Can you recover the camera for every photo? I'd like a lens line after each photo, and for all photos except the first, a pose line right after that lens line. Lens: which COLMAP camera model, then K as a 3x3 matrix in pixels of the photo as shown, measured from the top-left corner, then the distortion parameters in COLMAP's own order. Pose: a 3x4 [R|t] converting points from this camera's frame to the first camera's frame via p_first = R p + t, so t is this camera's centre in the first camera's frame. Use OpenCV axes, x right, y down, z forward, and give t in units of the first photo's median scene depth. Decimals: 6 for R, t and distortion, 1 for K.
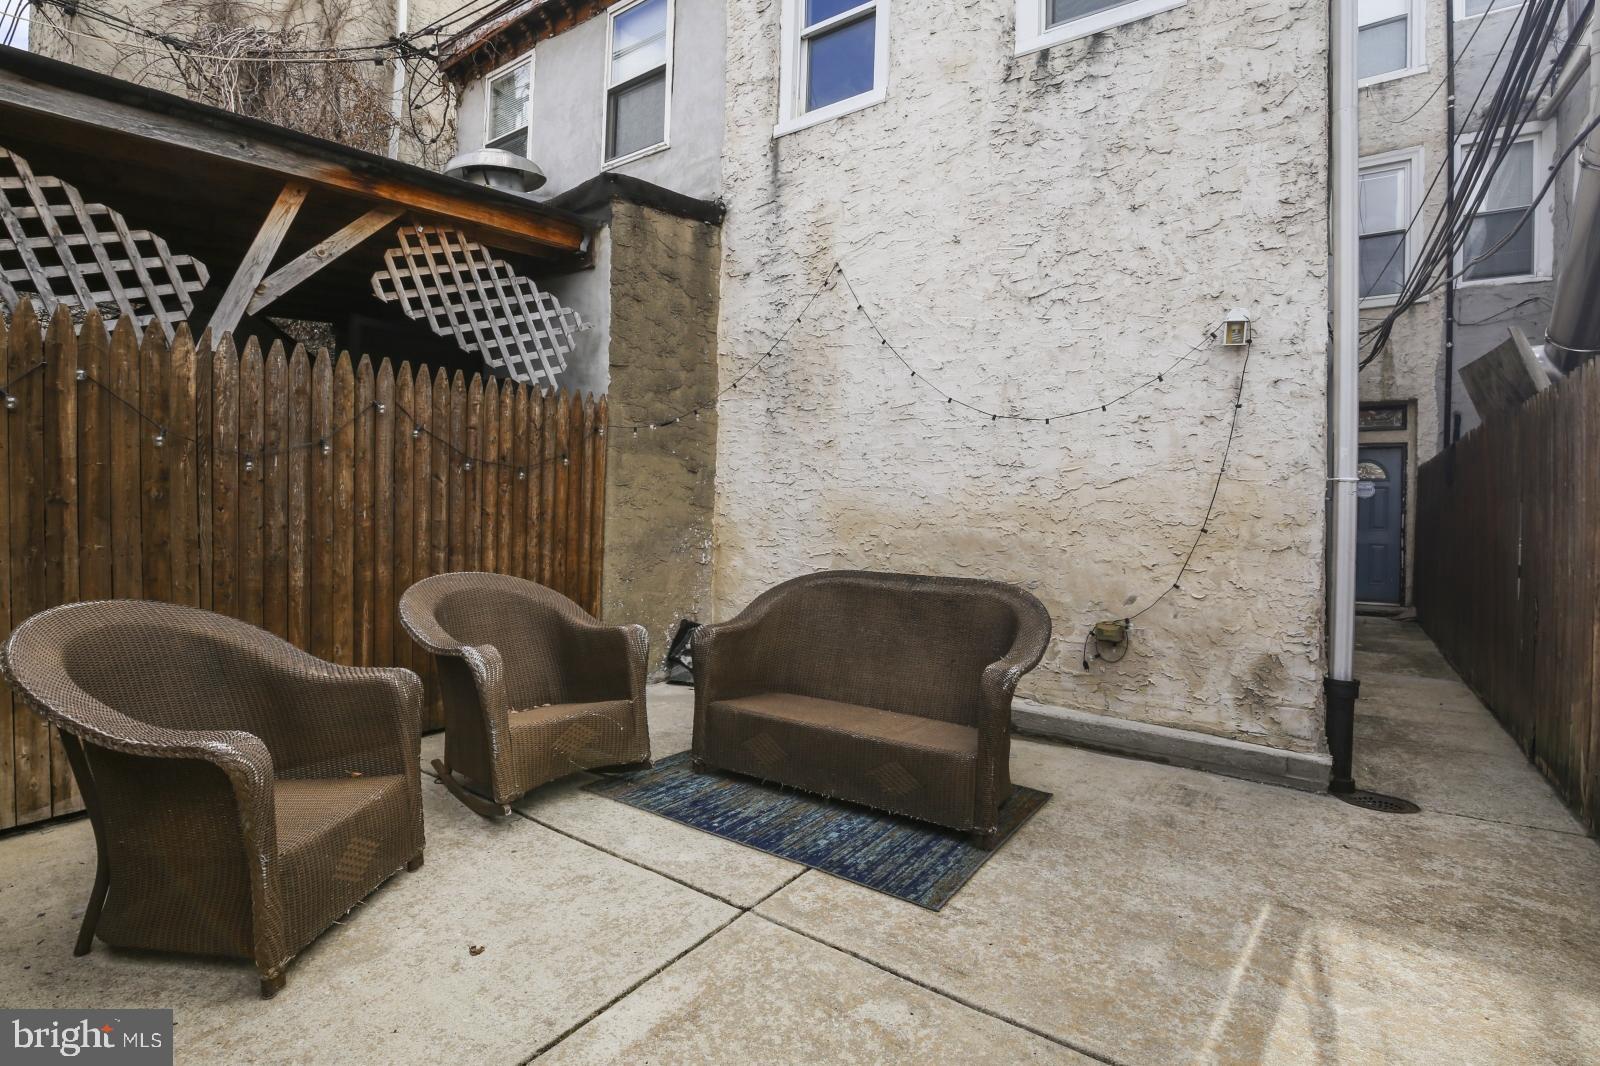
lens RADIAL K [[770.7, 0, 803.9], [0, 770.7, 523.5], [0, 0, 1]] dist [-0.033467, -0.000313]
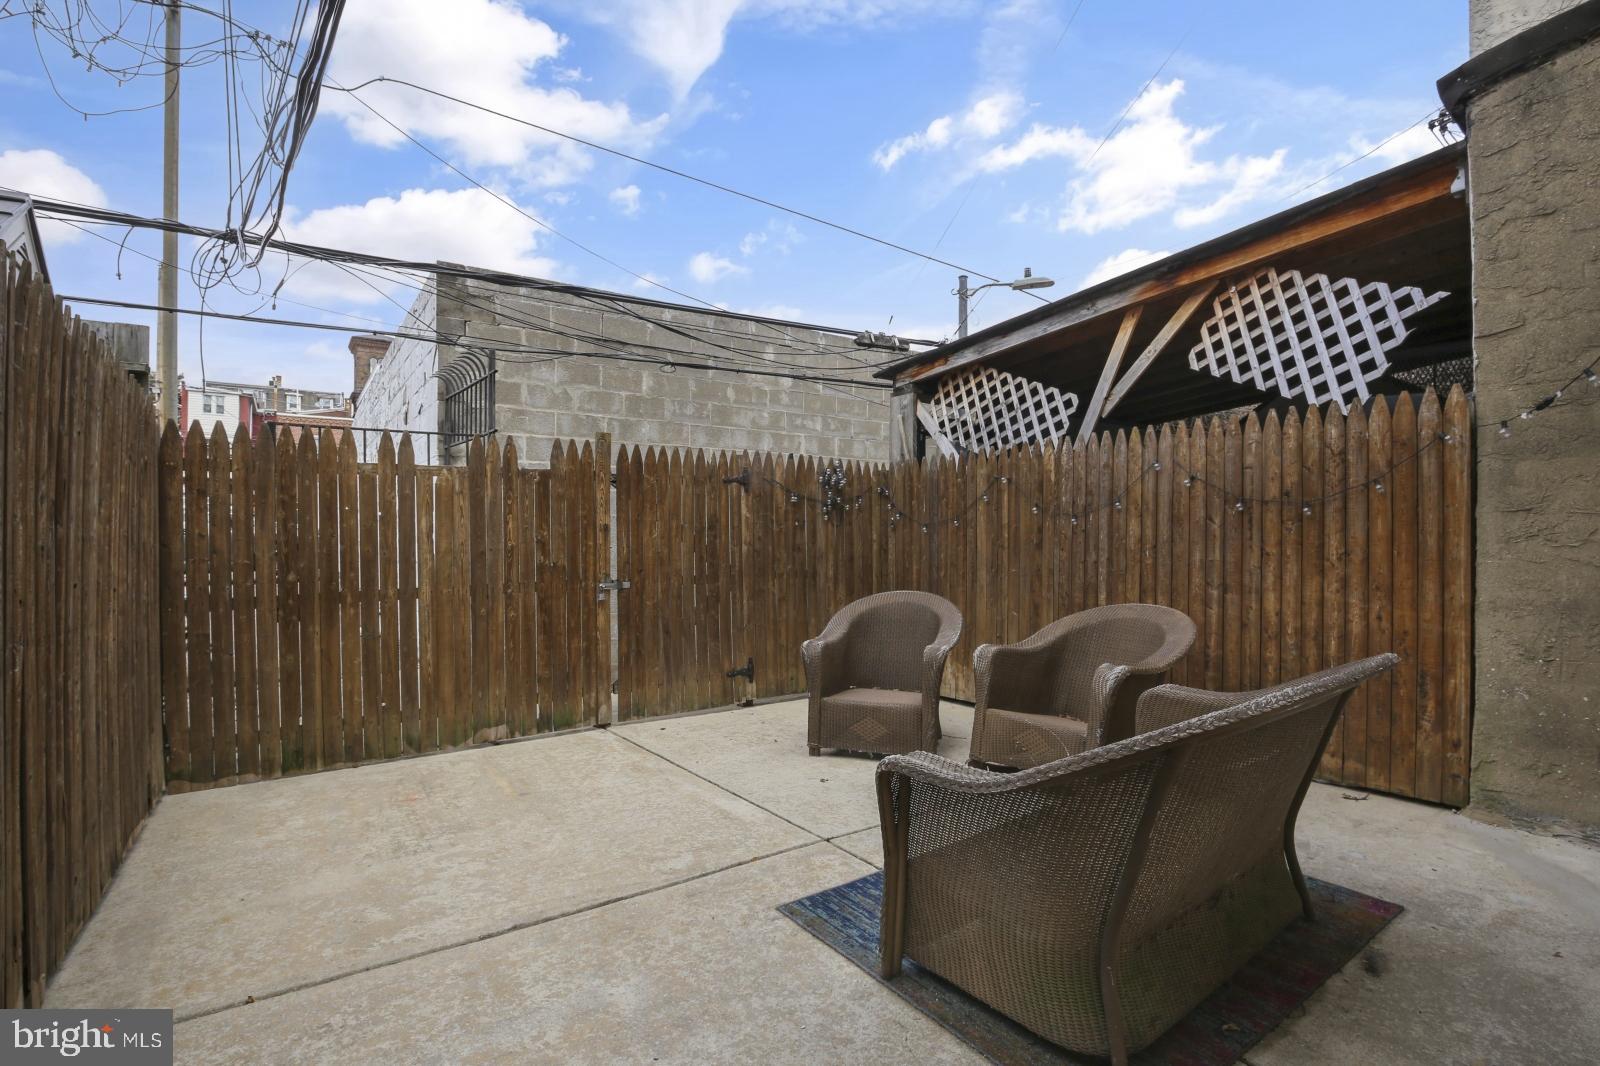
lens RADIAL K [[718.6, 0, 805.2], [0, 718.6, 543.8], [0, 0, 1]] dist [-0.022919, 0.004237]
pose [[-0.330412, -0.019279, -0.943640, 0.679944], [-0.023344, 0.999652, -0.012249, -0.000732], [0.943548, 0.017981, -0.330747, 0.818877]]
